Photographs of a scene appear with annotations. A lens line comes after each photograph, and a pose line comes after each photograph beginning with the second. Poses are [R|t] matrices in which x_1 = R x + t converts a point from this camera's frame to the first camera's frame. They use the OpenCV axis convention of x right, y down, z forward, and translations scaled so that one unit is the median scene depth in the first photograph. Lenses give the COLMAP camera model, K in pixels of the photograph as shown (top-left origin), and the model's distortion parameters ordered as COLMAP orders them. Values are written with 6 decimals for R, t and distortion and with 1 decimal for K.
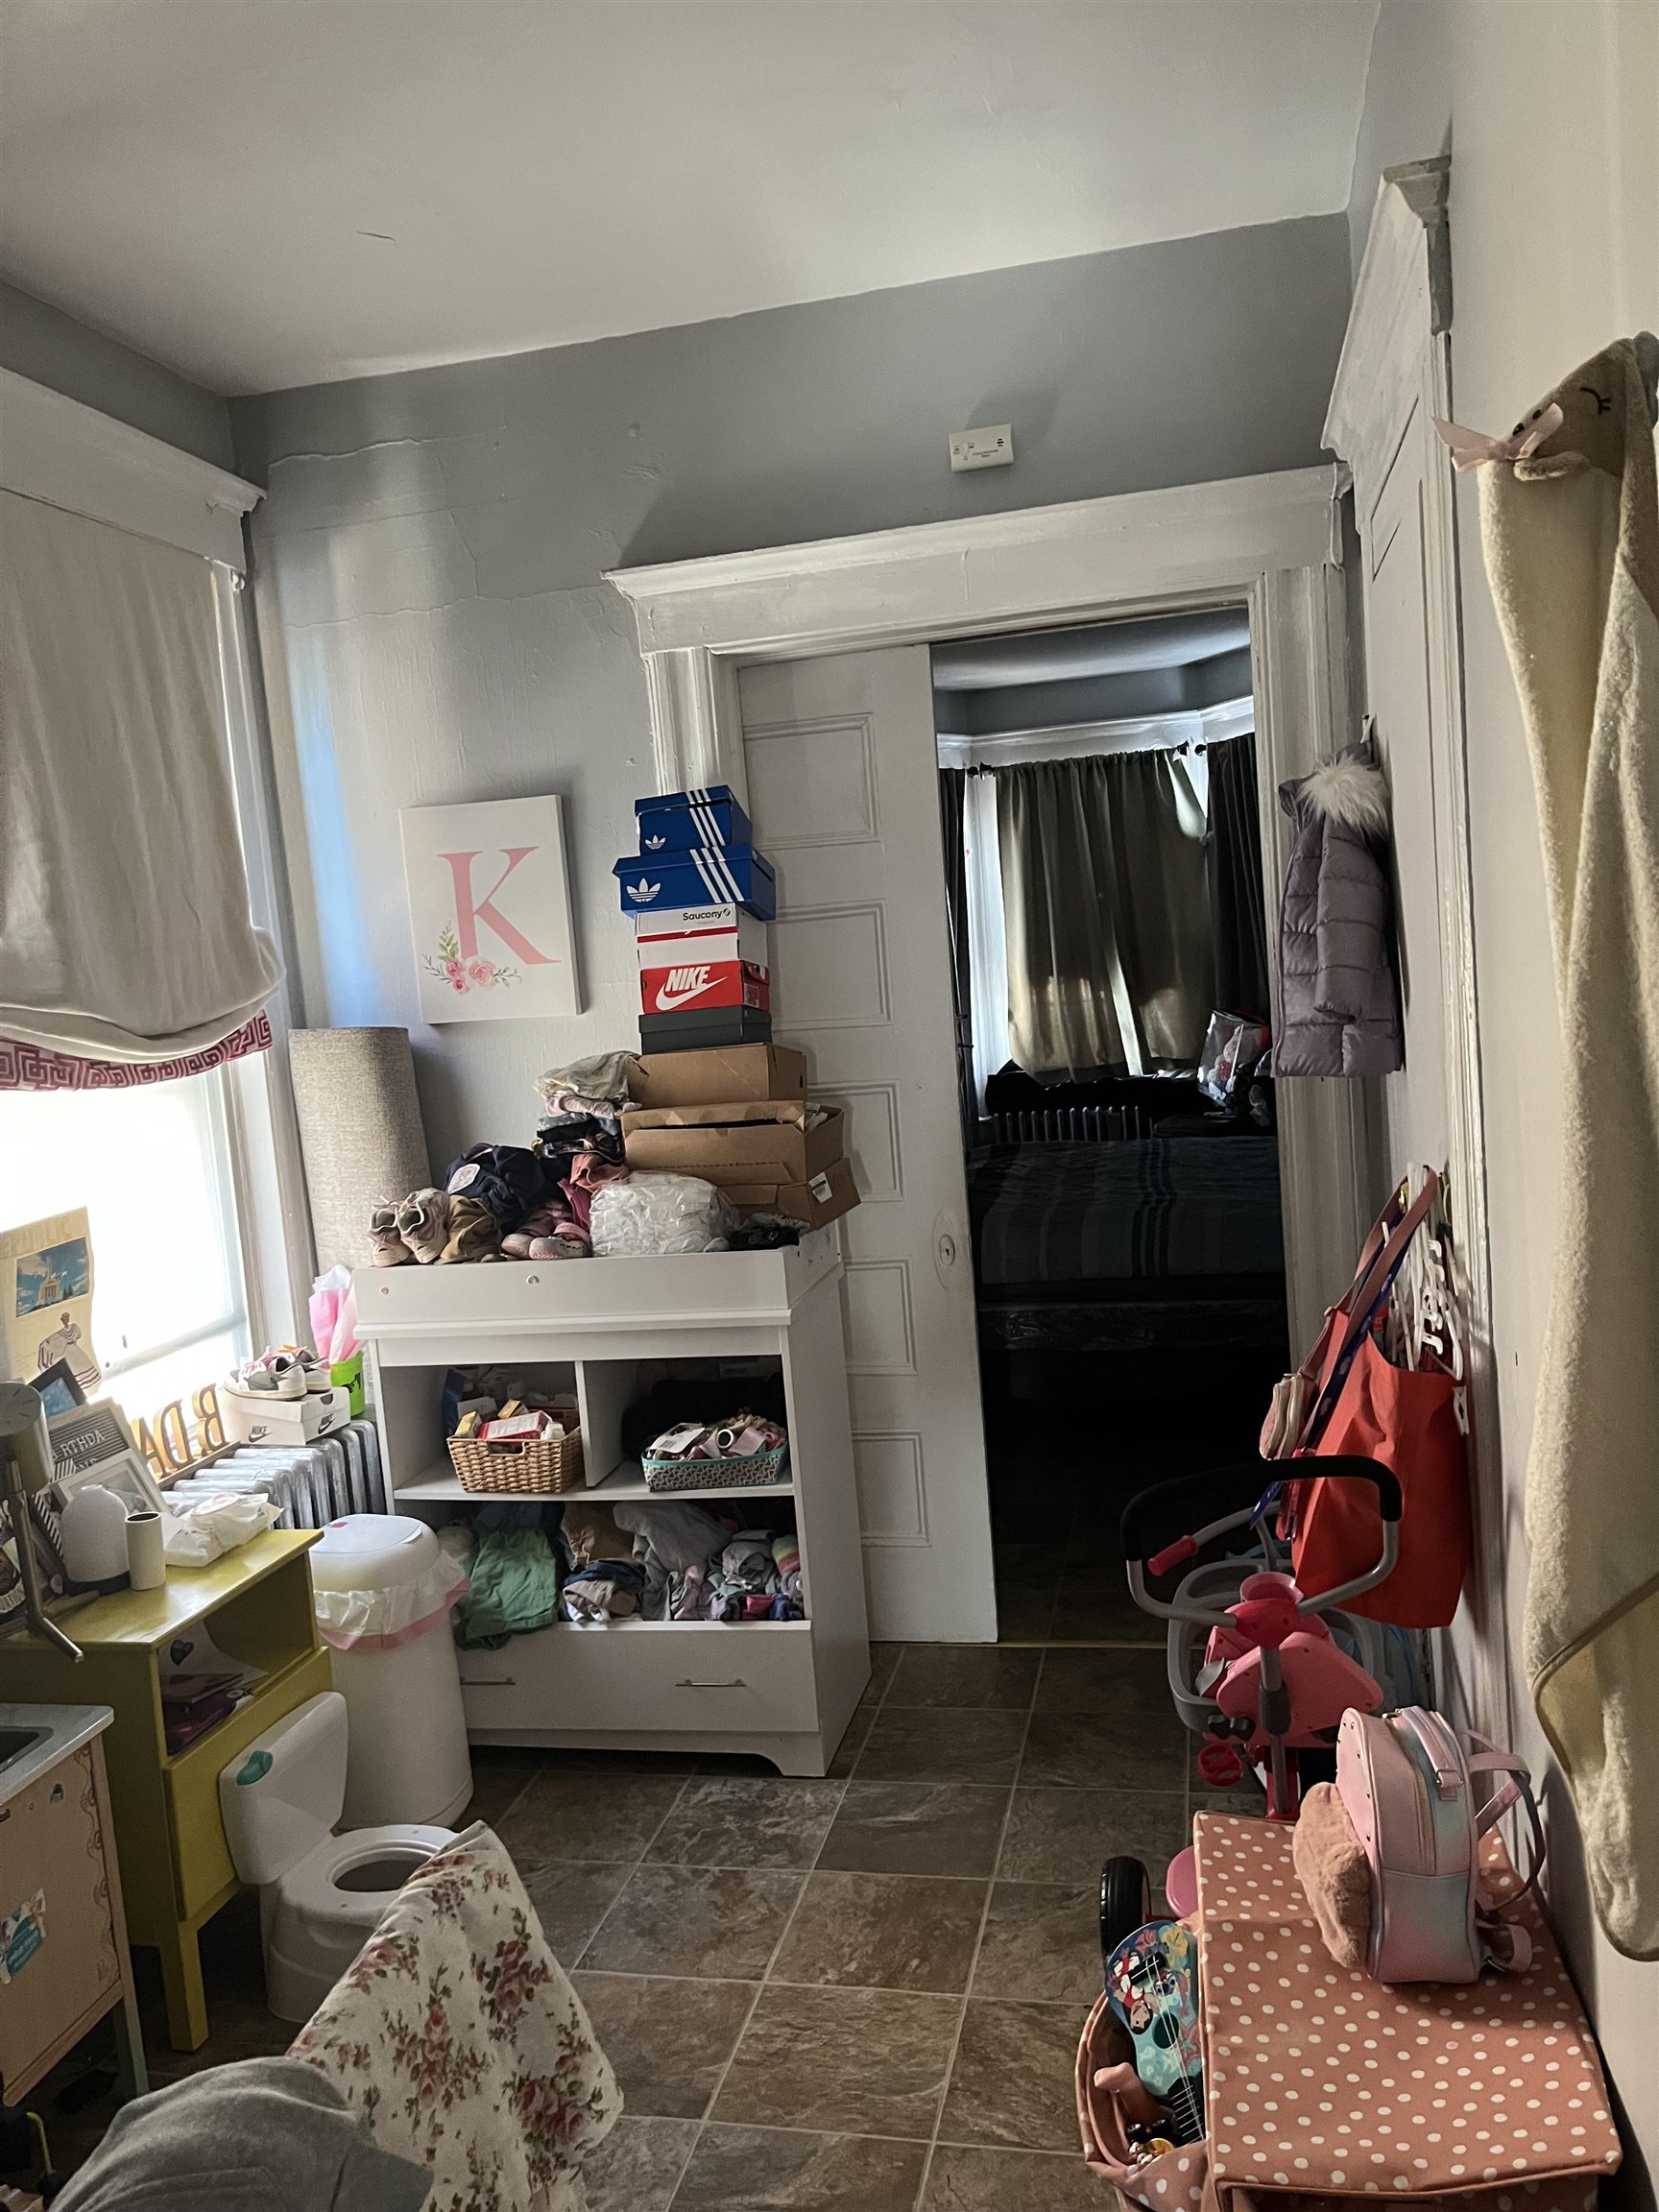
lens RADIAL K [[1655.5, 0, 825.1], [0, 1655.5, 1126.2], [0, 0, 1]] dist [0.044262, -0.000987]
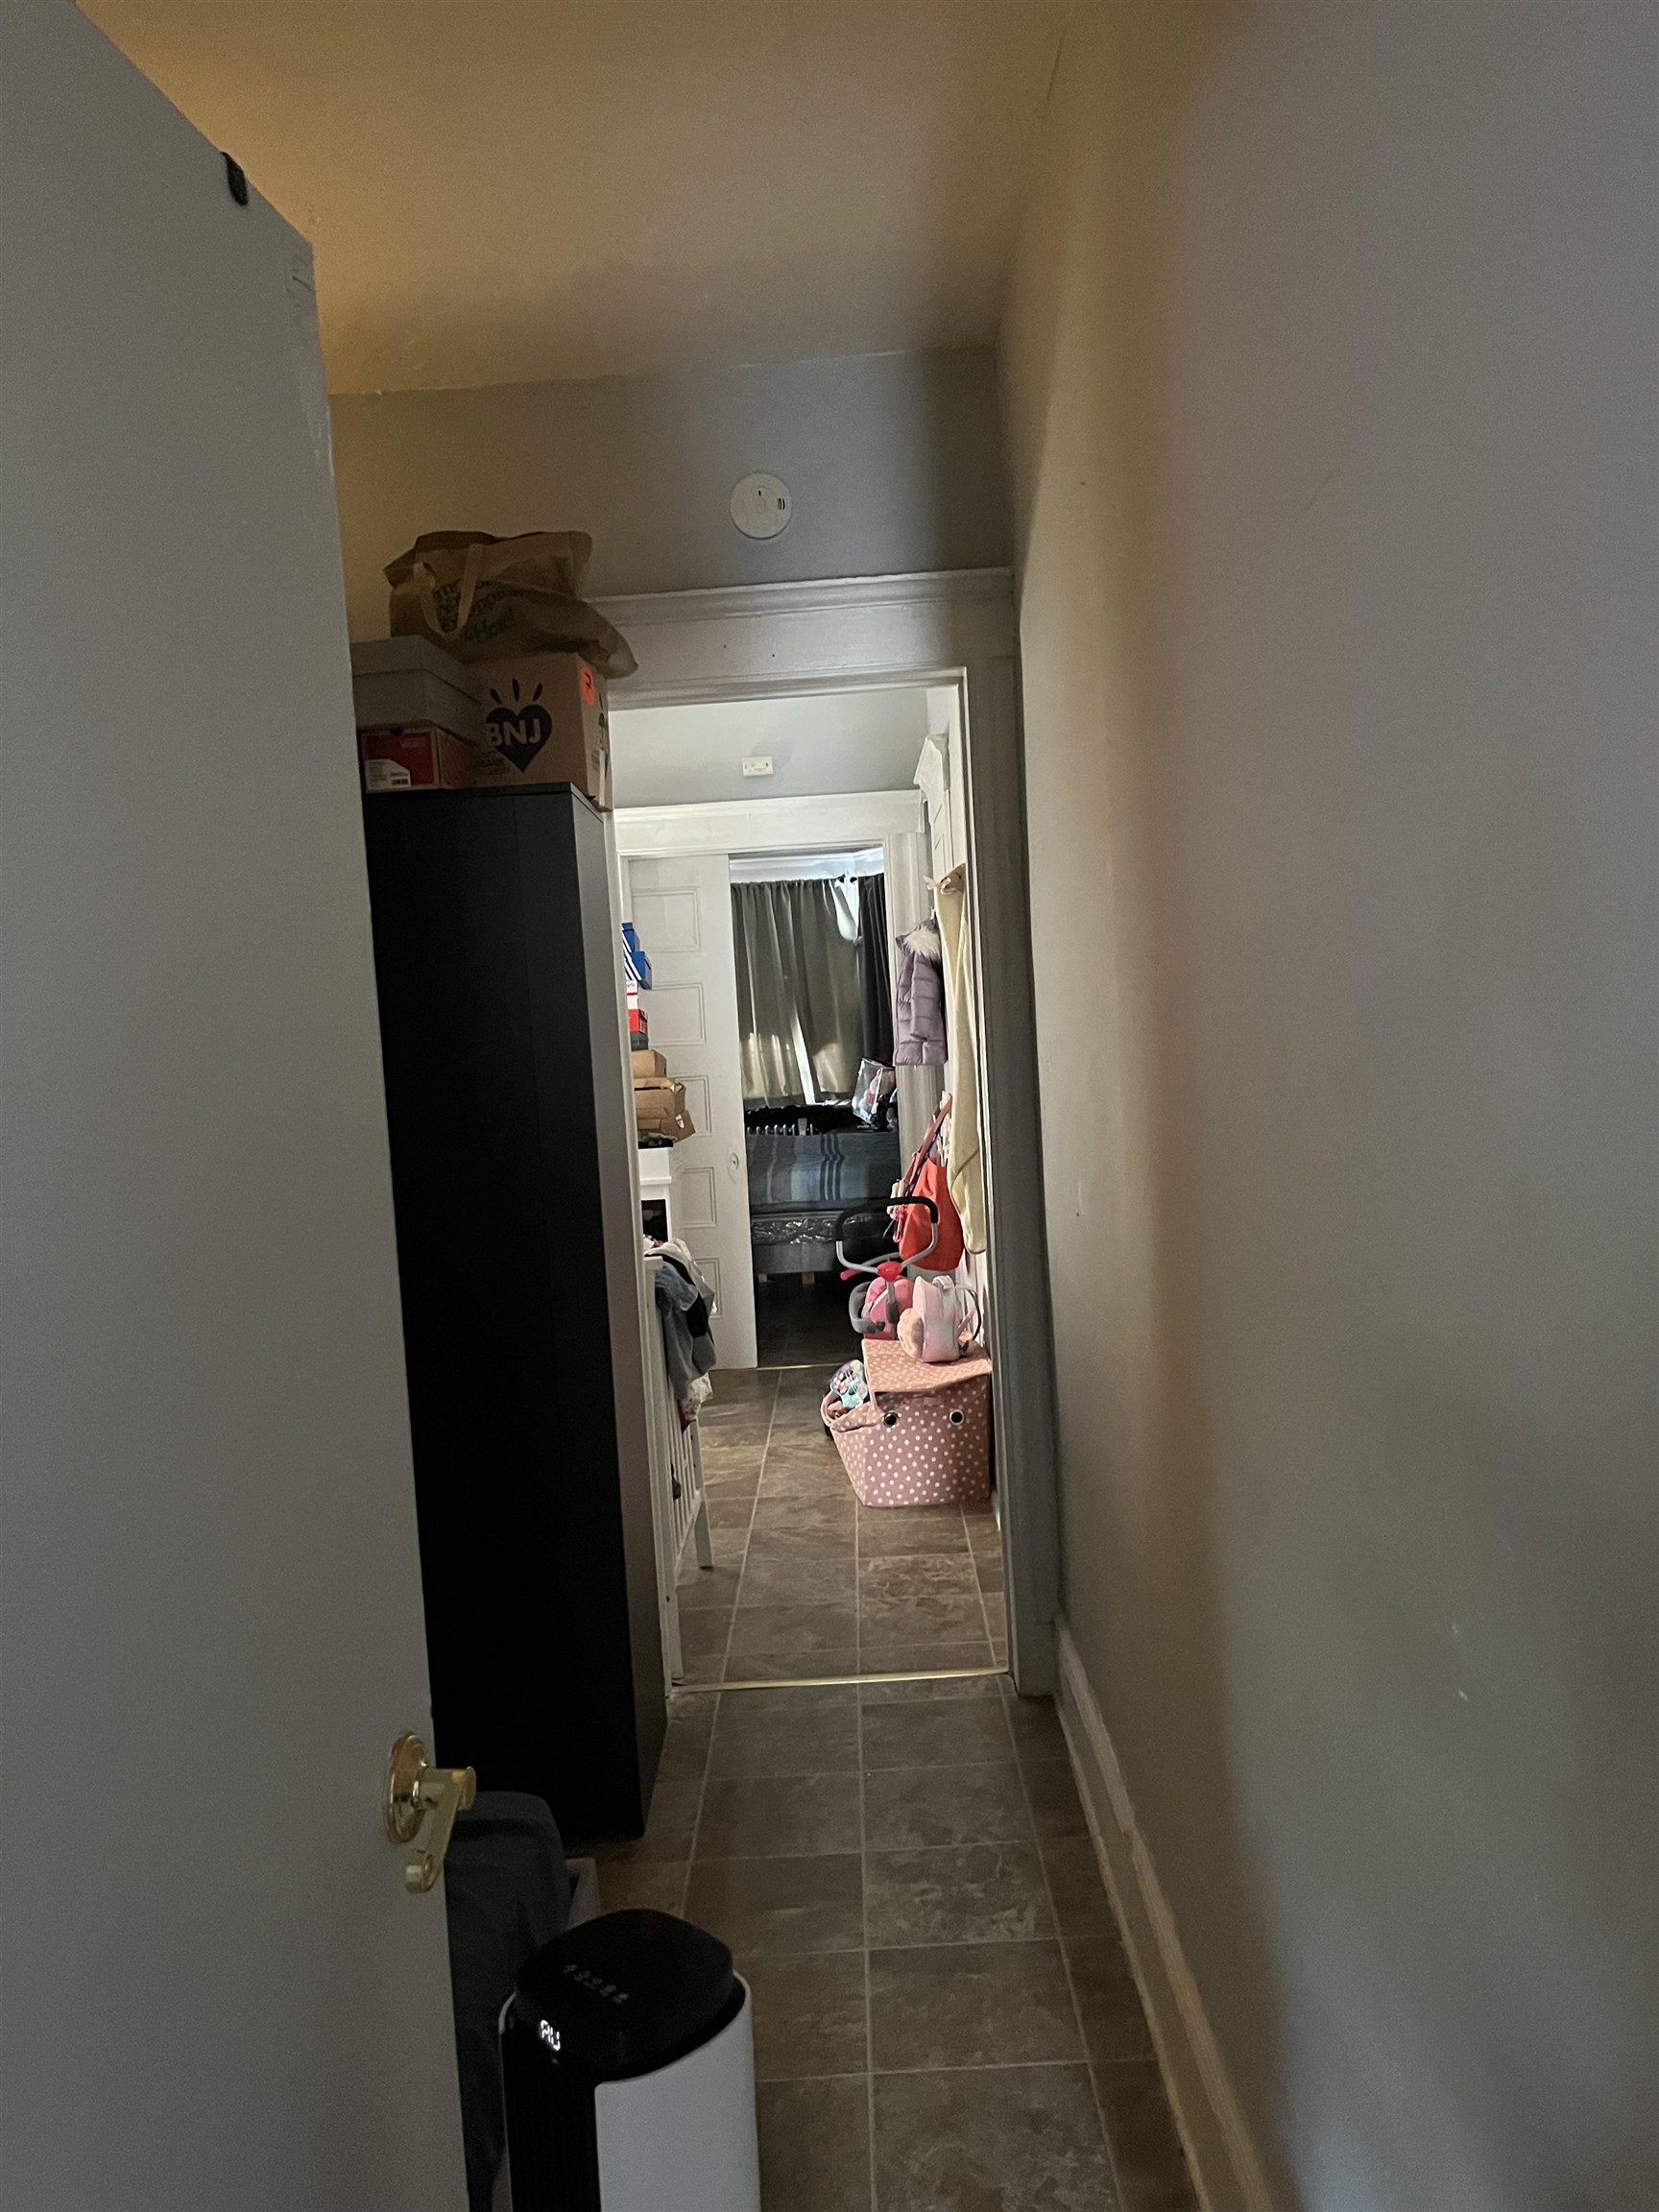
lens RADIAL K [[1657.9, 0, 858.9], [0, 1657.9, 1108.8], [0, 0, 1]] dist [0.065855, -0.119463]
pose [[0.973404, 0.011040, 0.228830, -0.244235], [0.001328, 0.998549, -0.053826, 0.125846], [-0.229092, 0.052699, 0.971977, -0.984284]]
